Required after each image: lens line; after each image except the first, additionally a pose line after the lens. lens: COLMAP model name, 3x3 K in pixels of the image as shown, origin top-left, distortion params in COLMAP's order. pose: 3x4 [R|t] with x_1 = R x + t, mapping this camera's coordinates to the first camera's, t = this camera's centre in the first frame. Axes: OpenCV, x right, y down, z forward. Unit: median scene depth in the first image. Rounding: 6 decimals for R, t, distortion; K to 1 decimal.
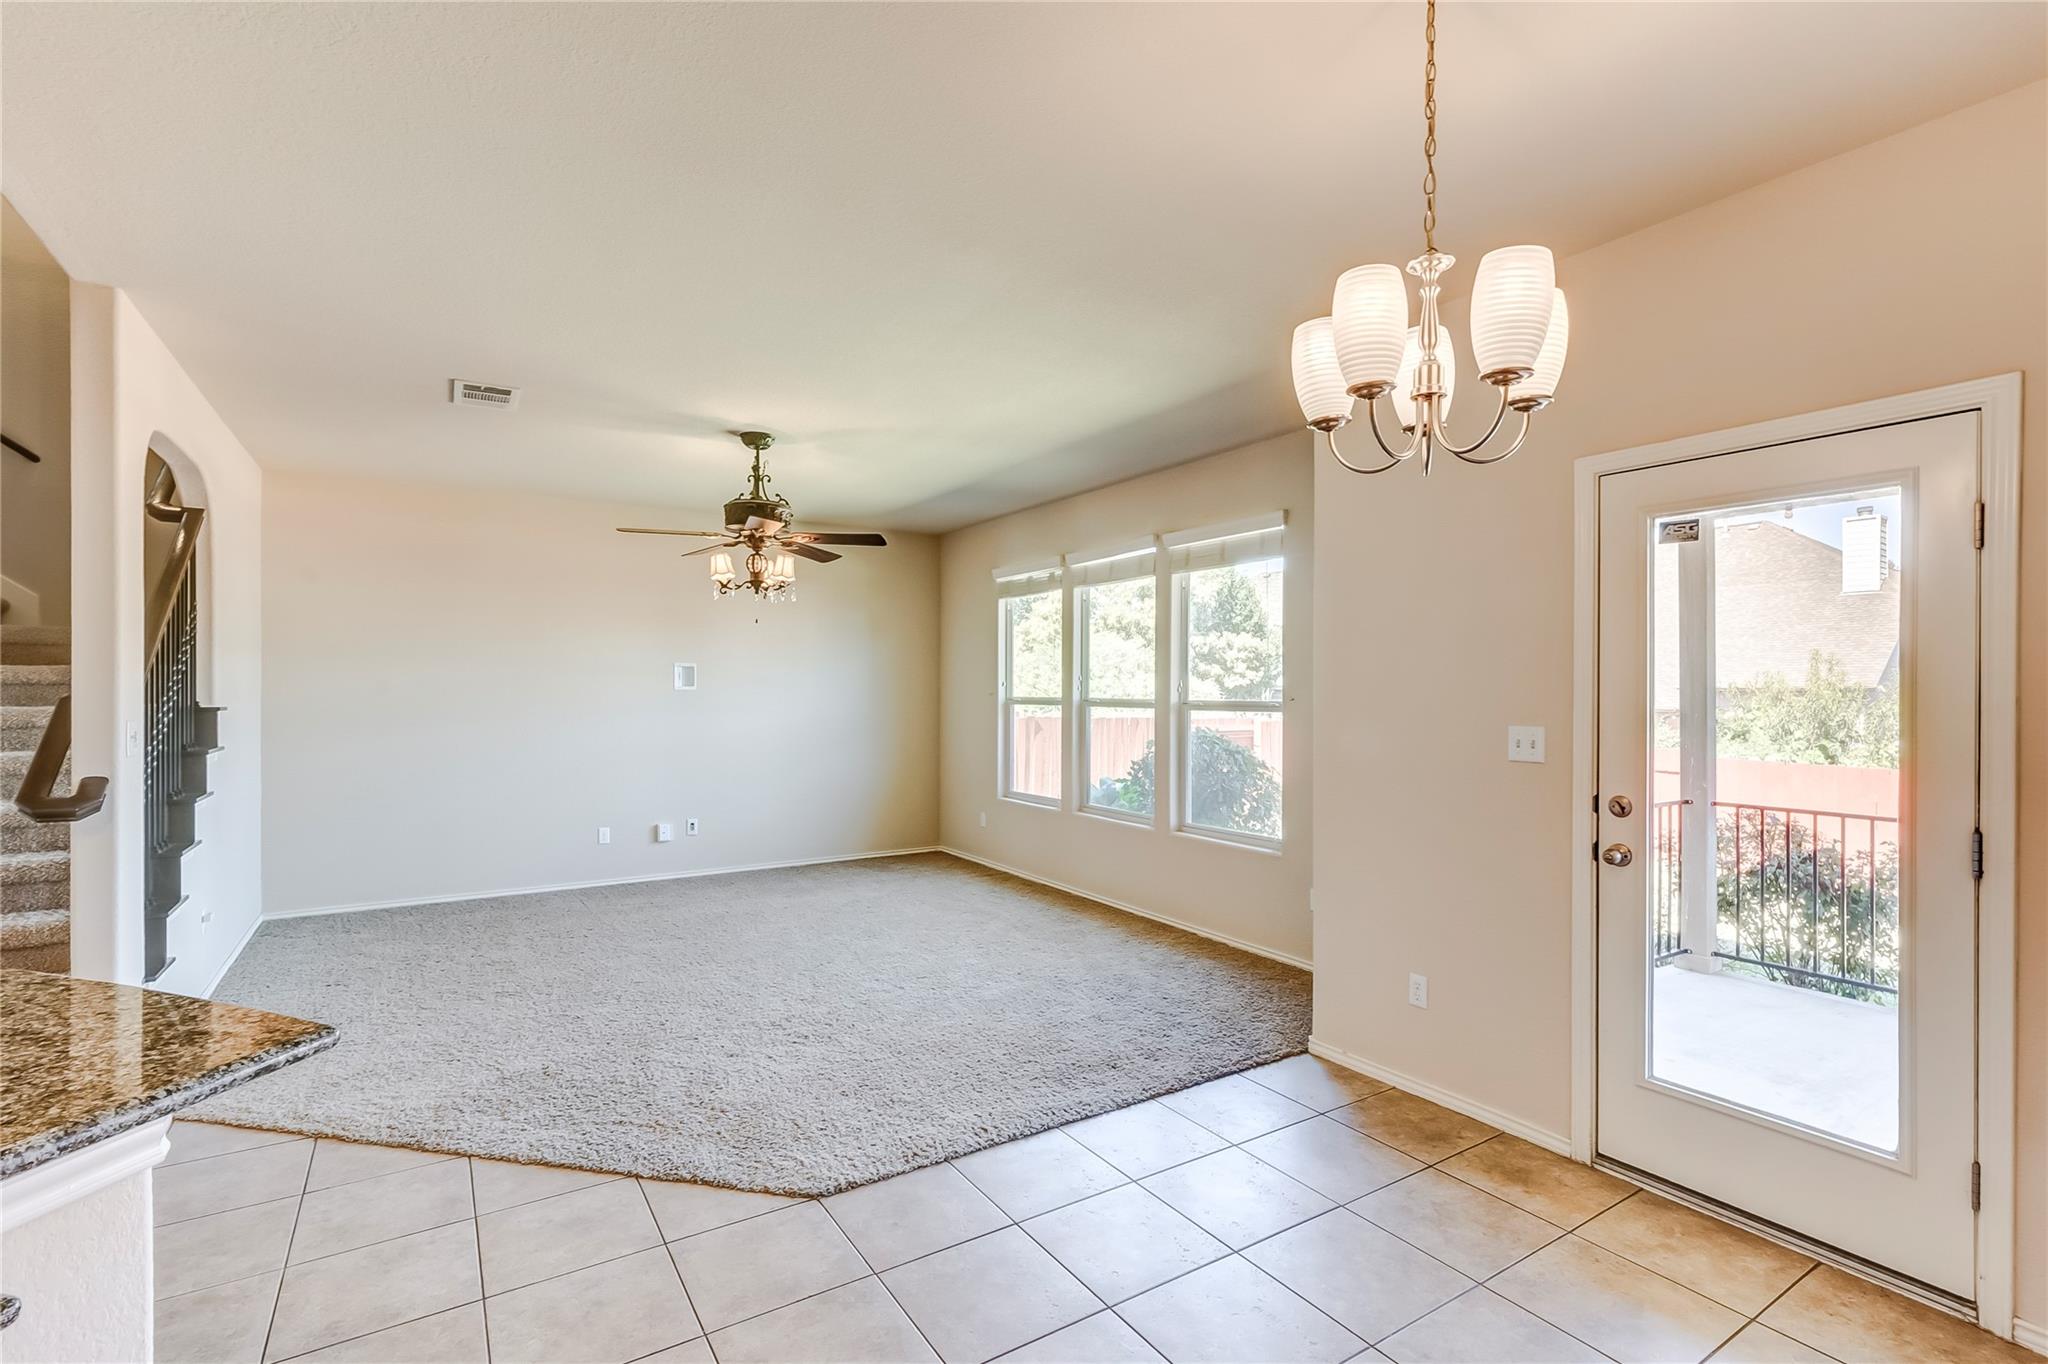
lens RADIAL K [[936.2, 0, 1022.6], [0, 936.2, 688.2], [0, 0, 1]] dist [-0.004042, -0.000602]
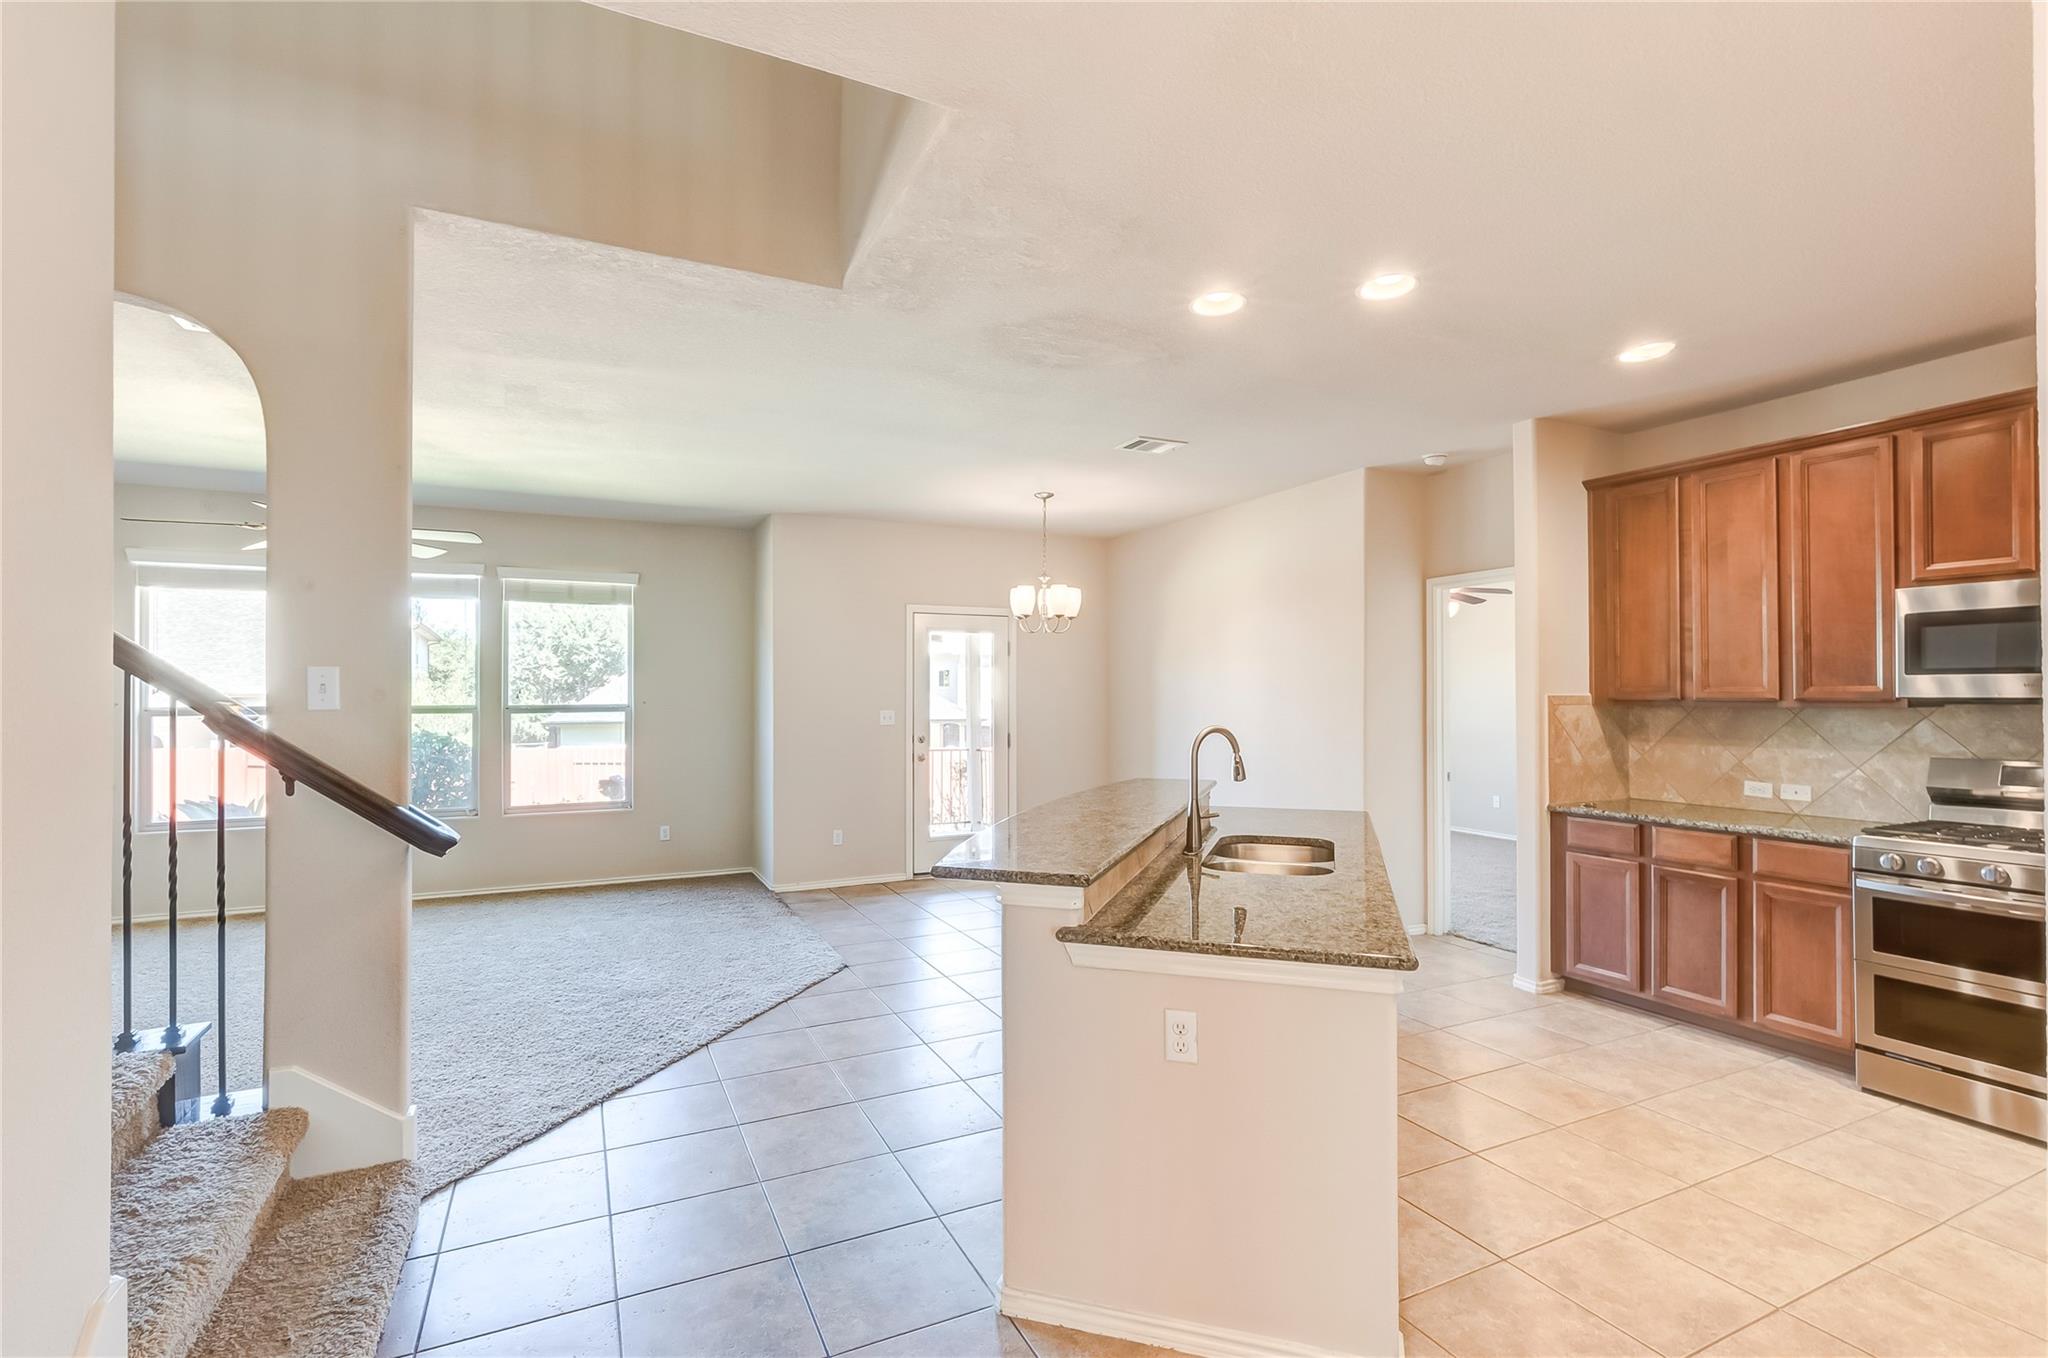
lens RADIAL K [[930.1, 0, 1019.5], [0, 930.1, 688.4], [0, 0, 1]] dist [-0.001311, -0.000467]
pose [[0.116597, 0.004120, 0.993171, -0.818430], [0.000432, 0.999991, -0.004199, -0.002651], [-0.993179, 0.000918, 0.116594, 0.174685]]
